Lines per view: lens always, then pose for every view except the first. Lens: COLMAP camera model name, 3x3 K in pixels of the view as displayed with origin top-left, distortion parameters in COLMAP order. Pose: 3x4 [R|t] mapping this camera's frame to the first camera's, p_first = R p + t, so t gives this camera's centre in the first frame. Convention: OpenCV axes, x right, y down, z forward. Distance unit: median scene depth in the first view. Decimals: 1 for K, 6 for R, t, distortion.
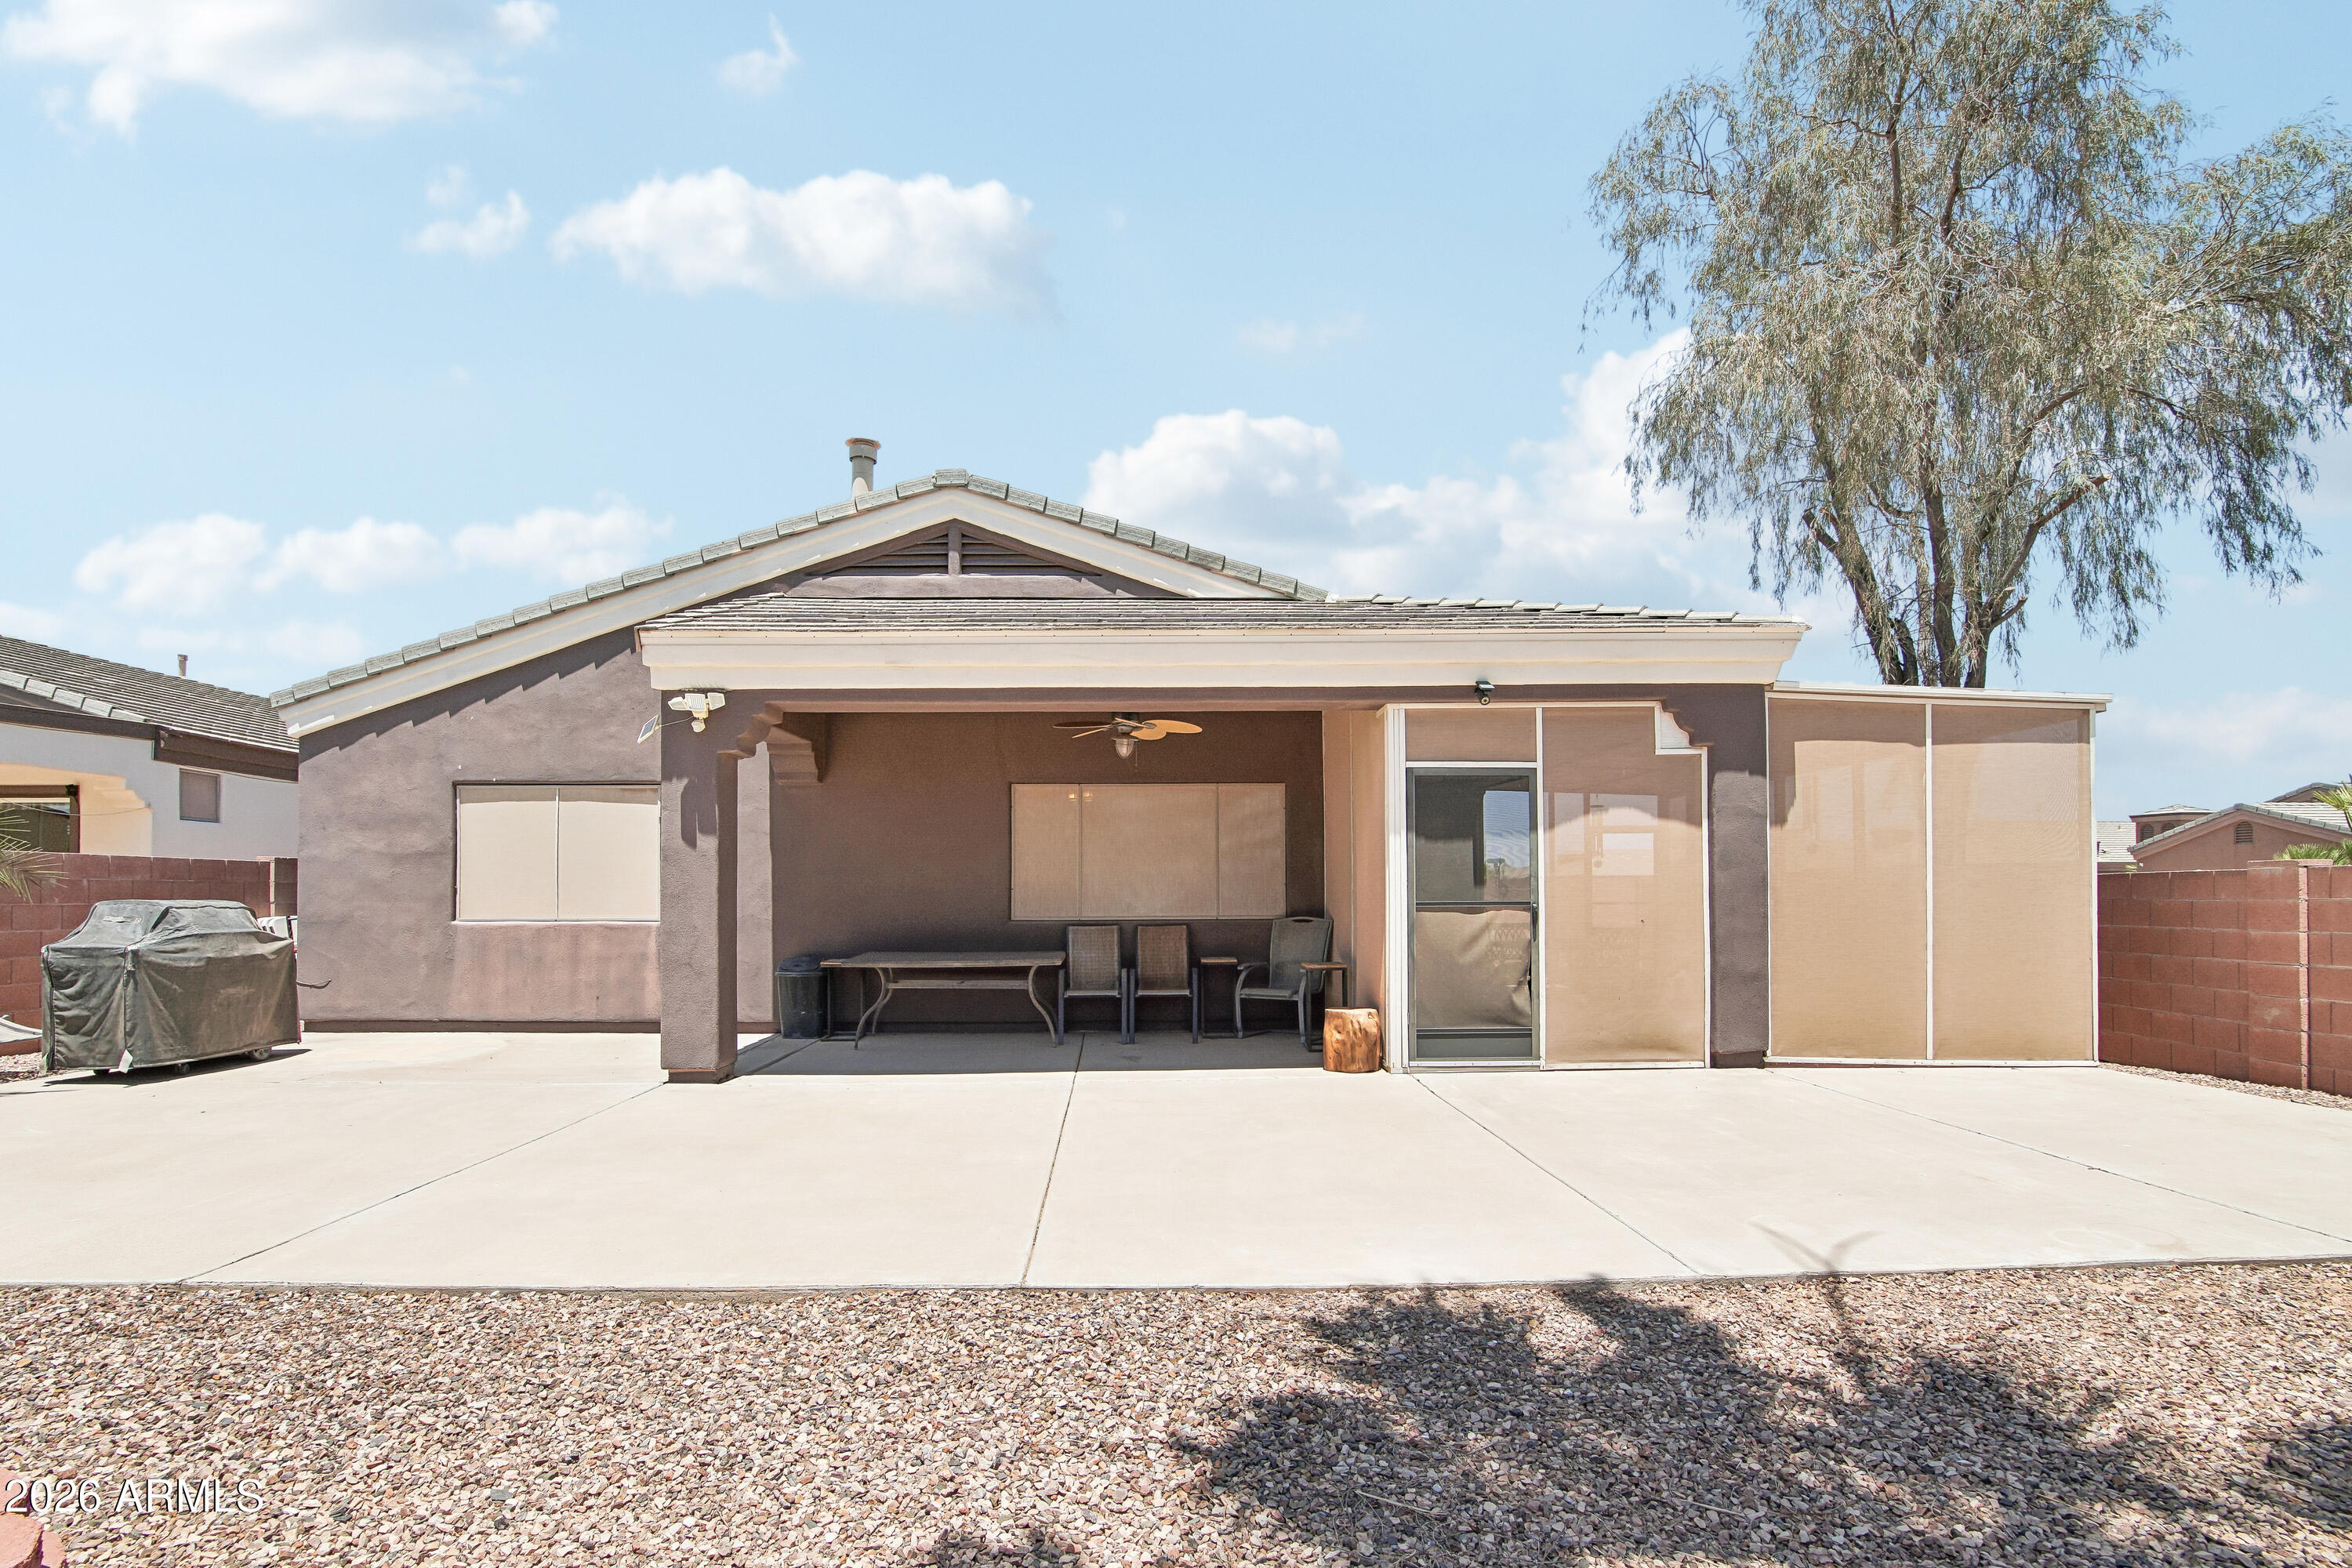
lens RADIAL K [[1099.1, 0, 1167.4], [0, 1099.1, 871.4], [0, 0, 1]] dist [-0.026169, -0.000274]
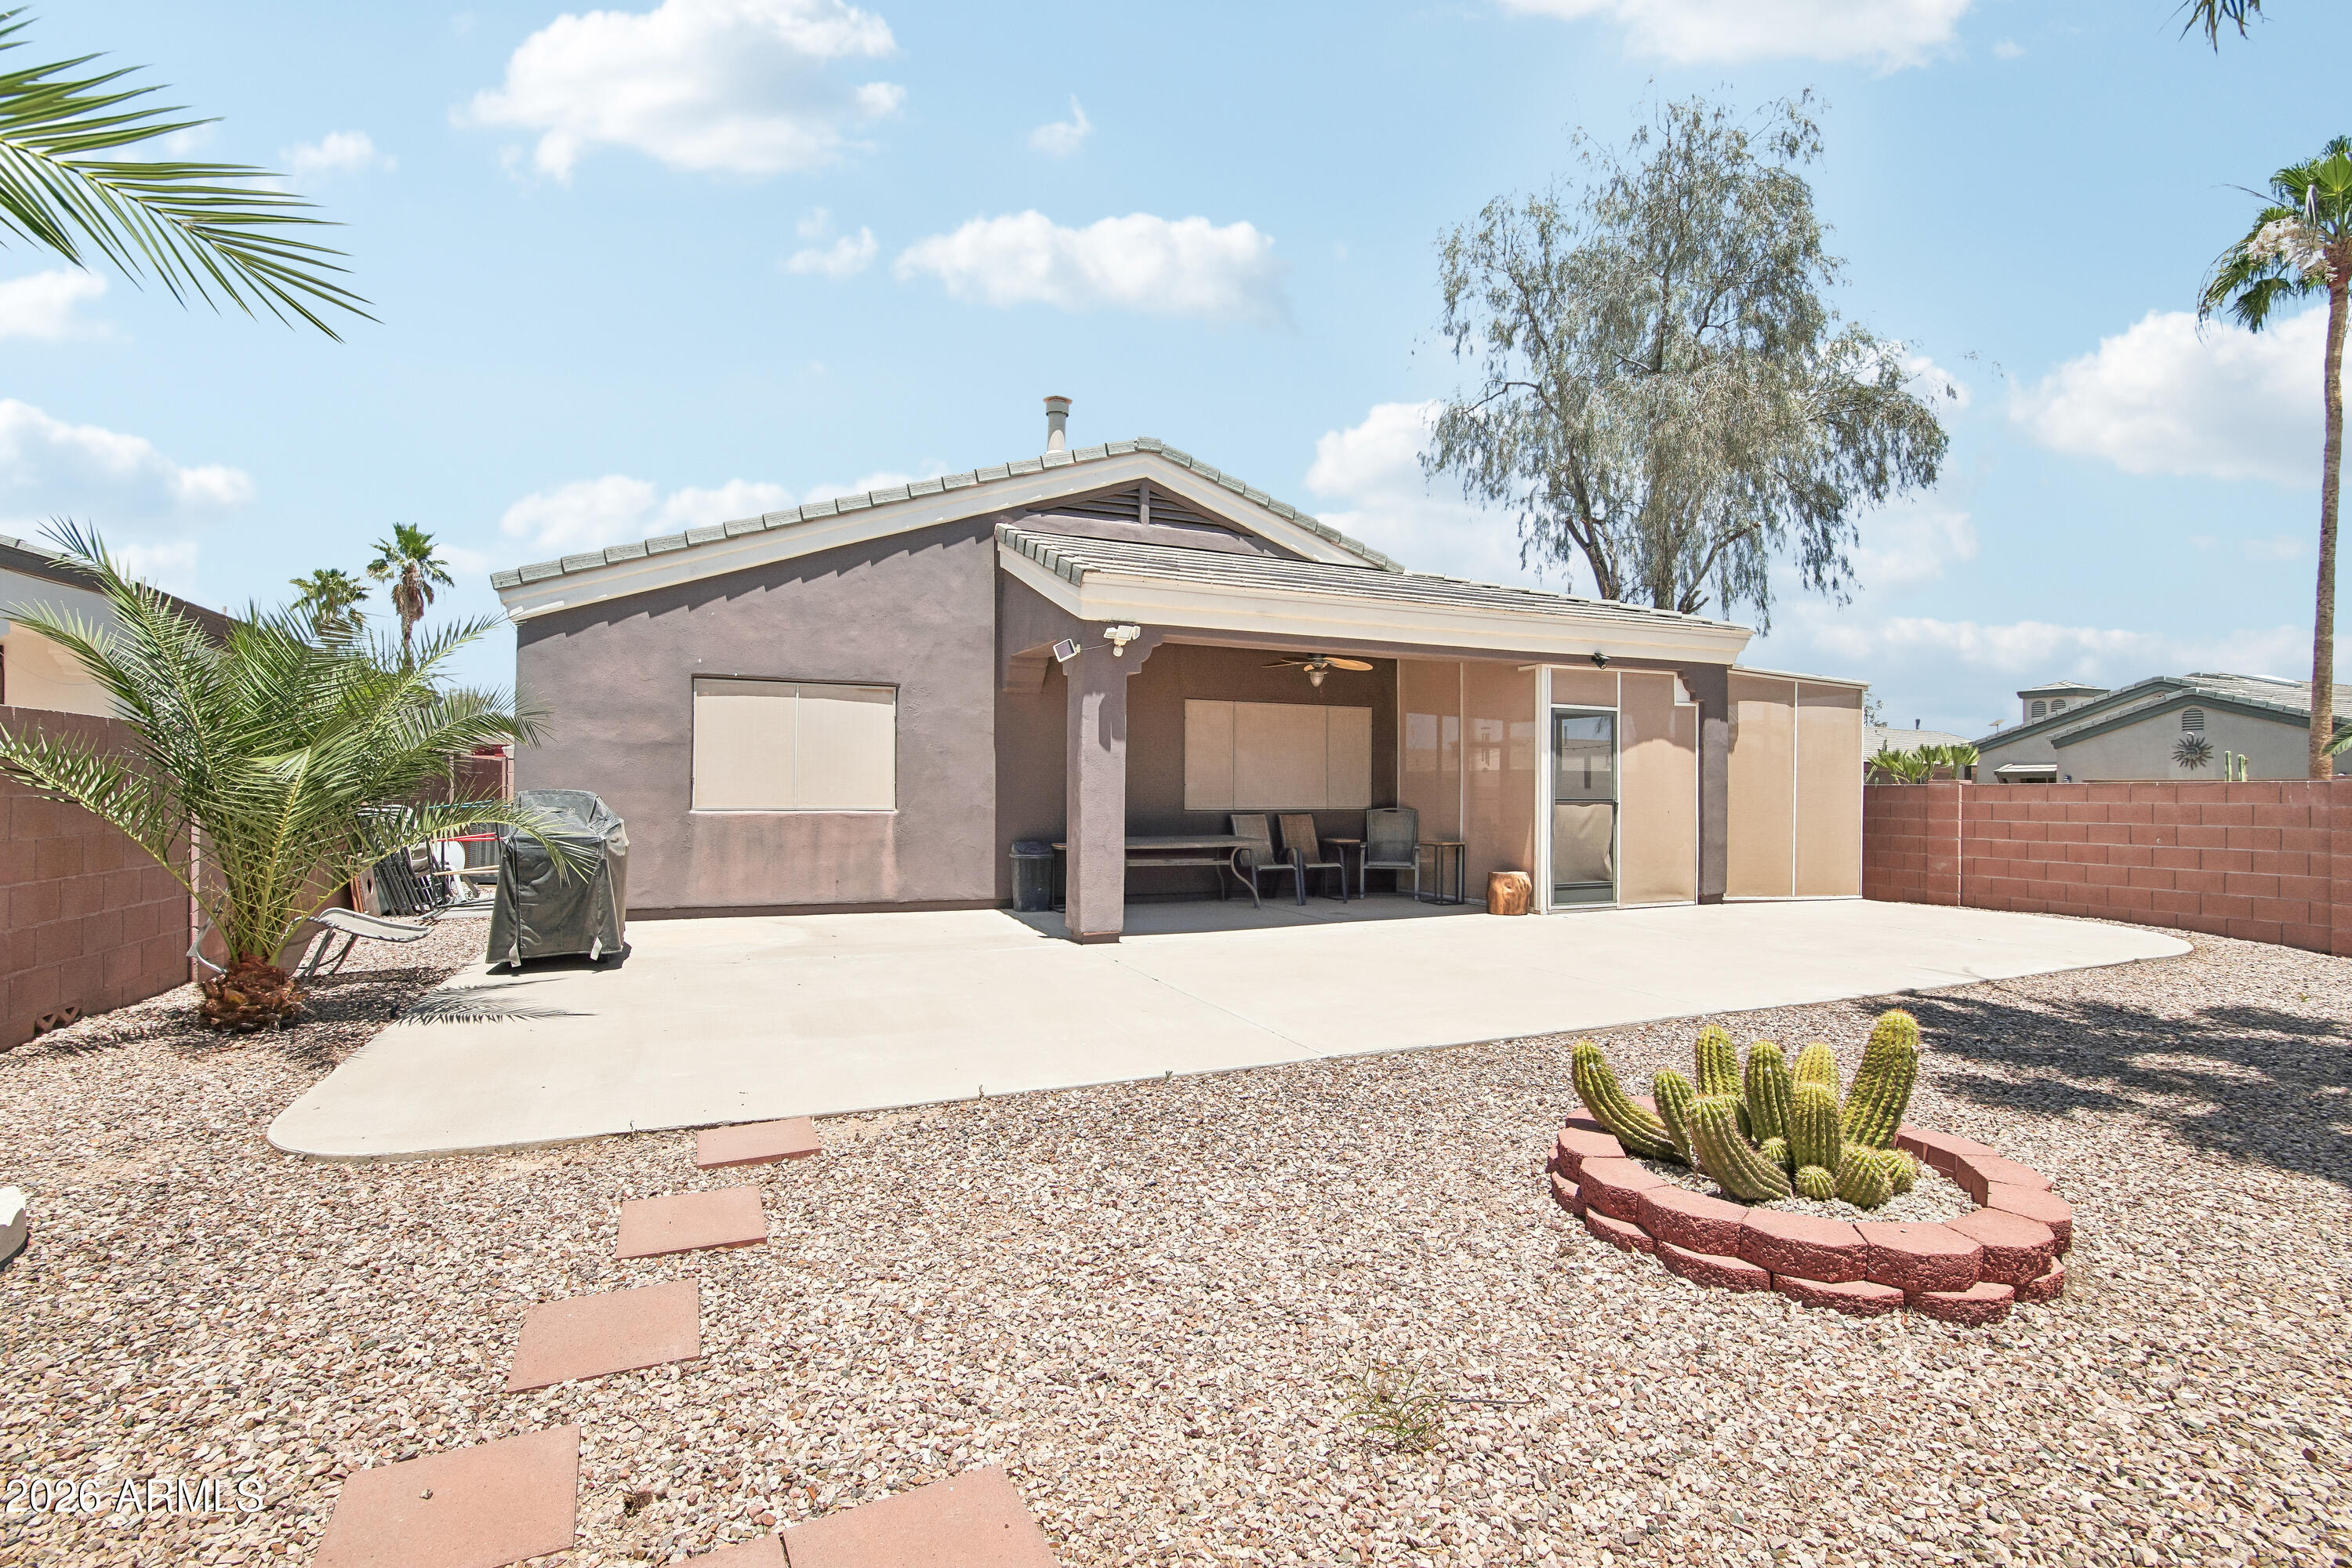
lens RADIAL K [[1050.8, 0, 1187.6], [0, 1050.8, 774.0], [0, 0, 1]] dist [-0.027689, 0.000029]
pose [[0.923115, 0.015479, 0.384213, -0.606053], [-0.018809, 0.999811, 0.004912, -0.002463], [-0.384065, -0.011761, 0.923231, -0.089712]]
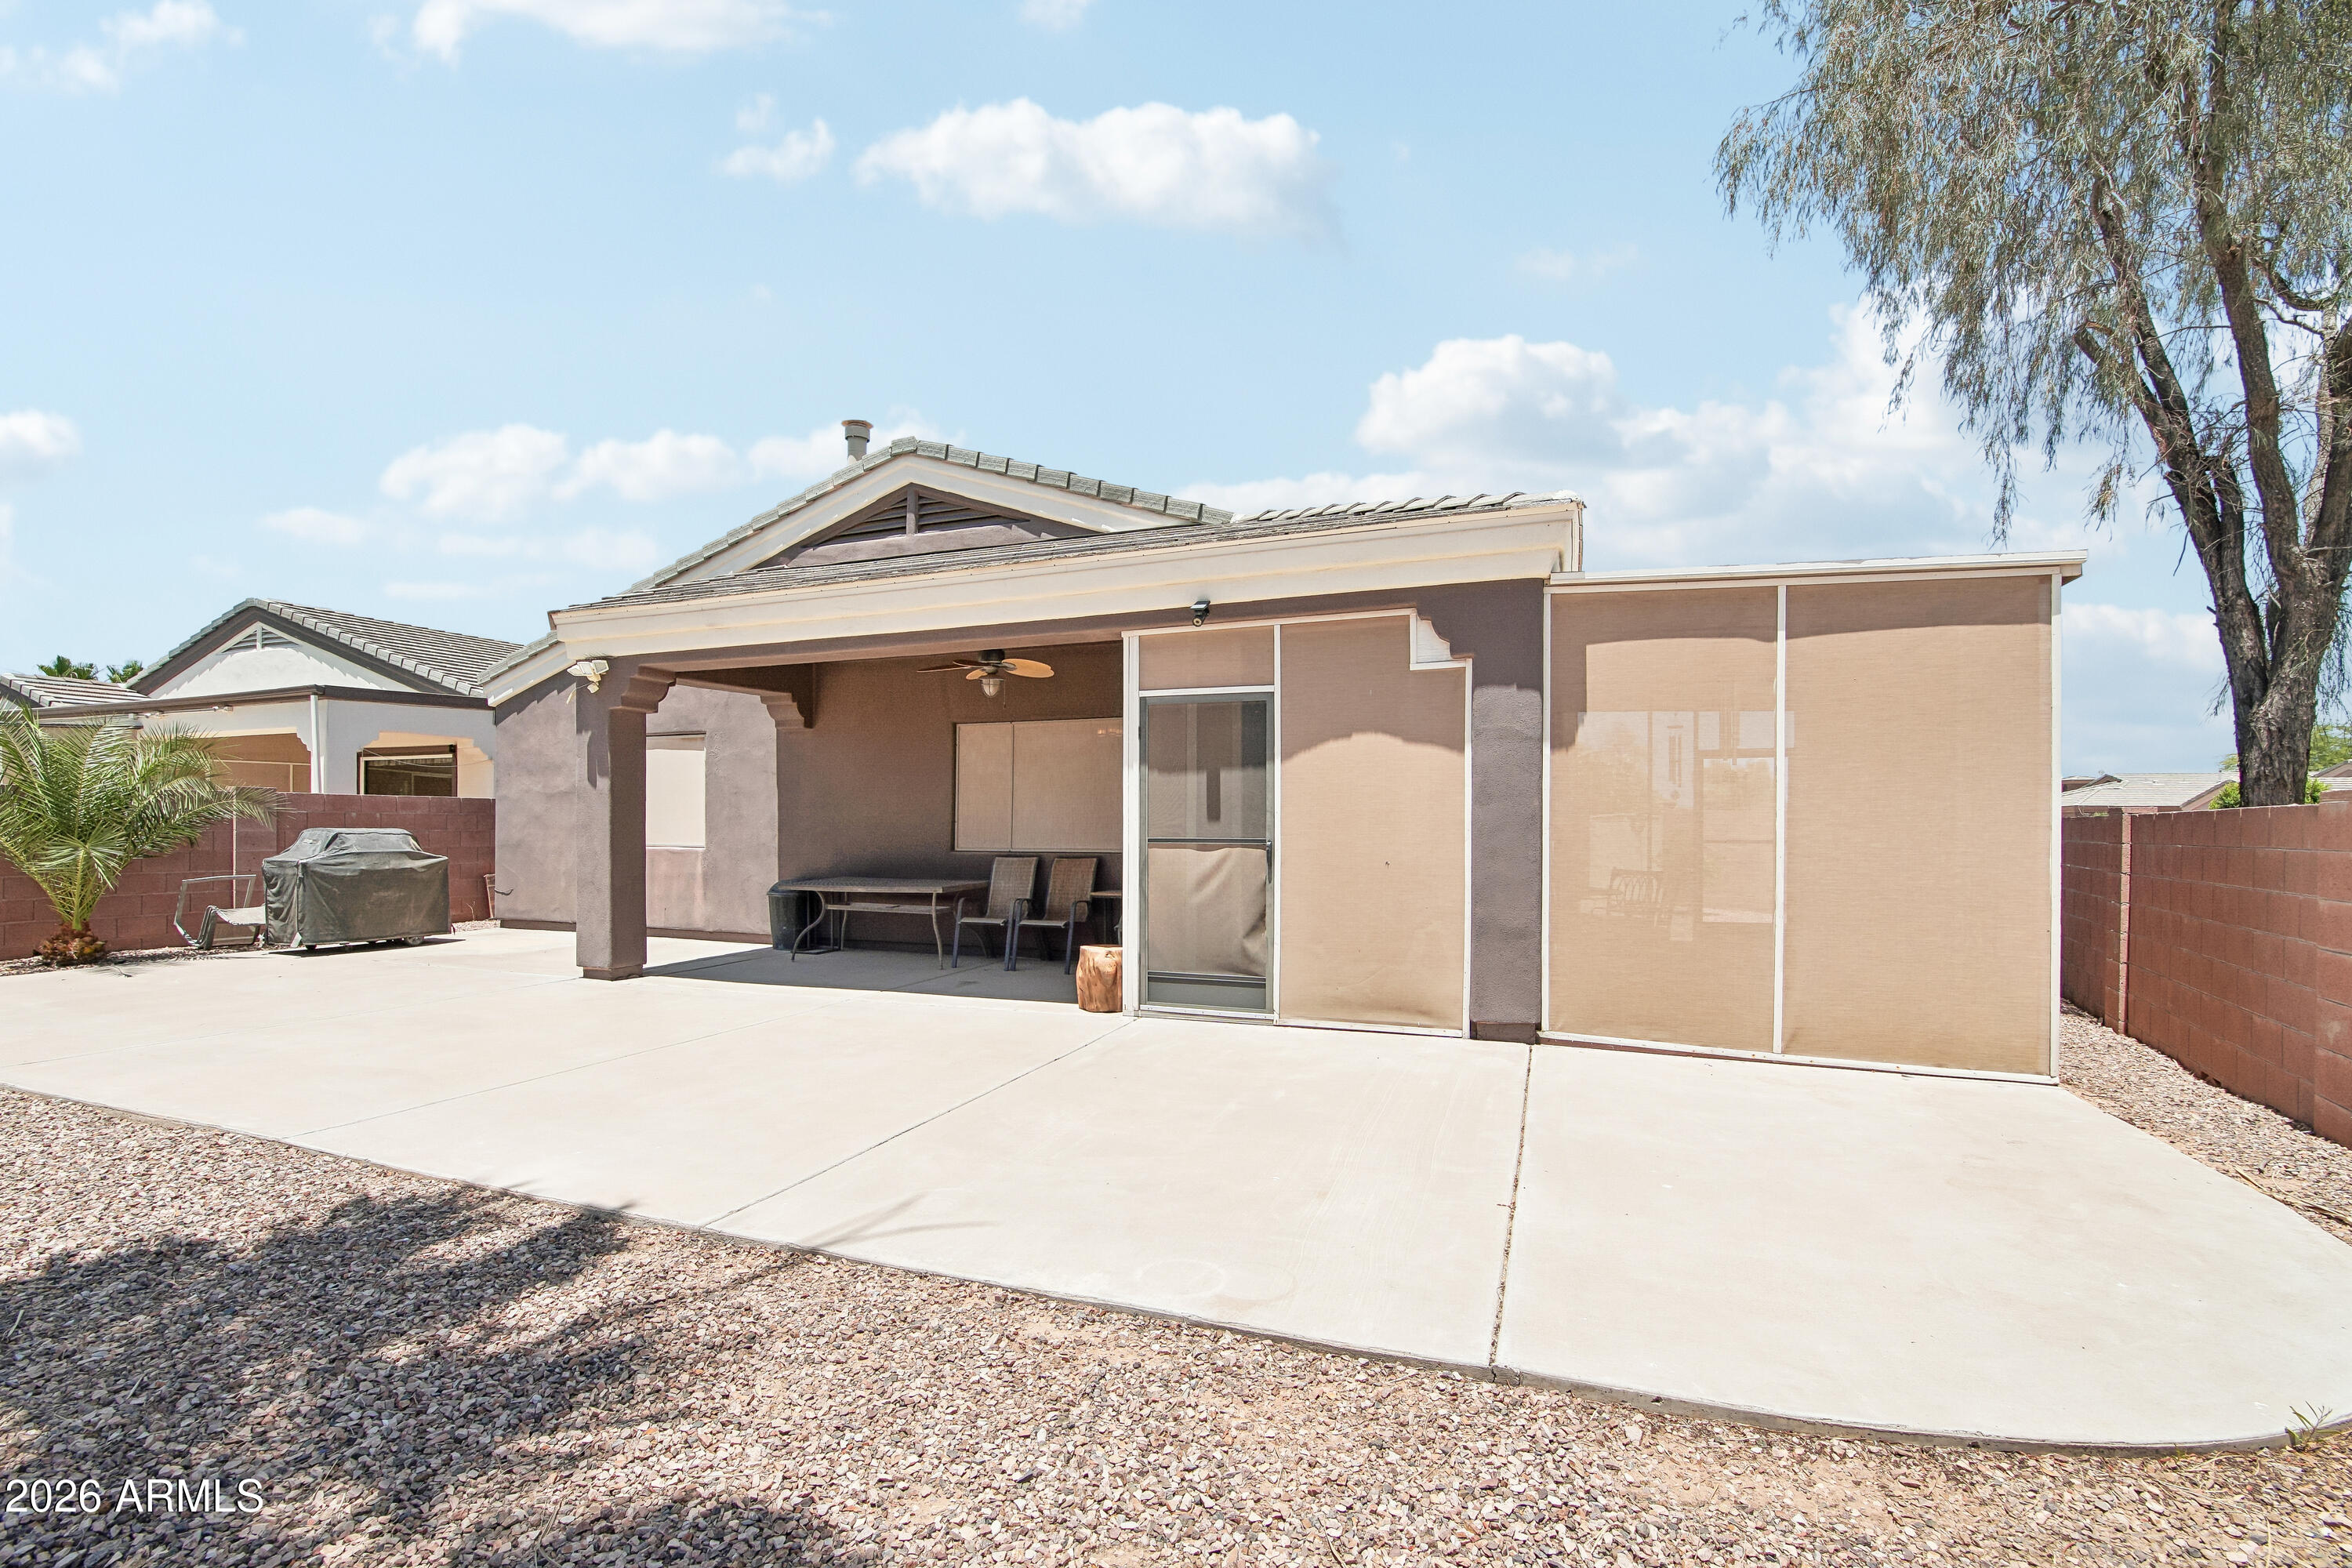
lens RADIAL K [[1085.0, 0, 1168.6], [0, 1085.0, 817.8], [0, 0, 1]] dist [-0.026154, 0.000386]
pose [[0.918757, 0.003183, -0.394810, 0.480011], [0.002125, 0.999913, 0.013007, -0.001817], [0.394817, -0.012789, 0.918671, 0.110766]]
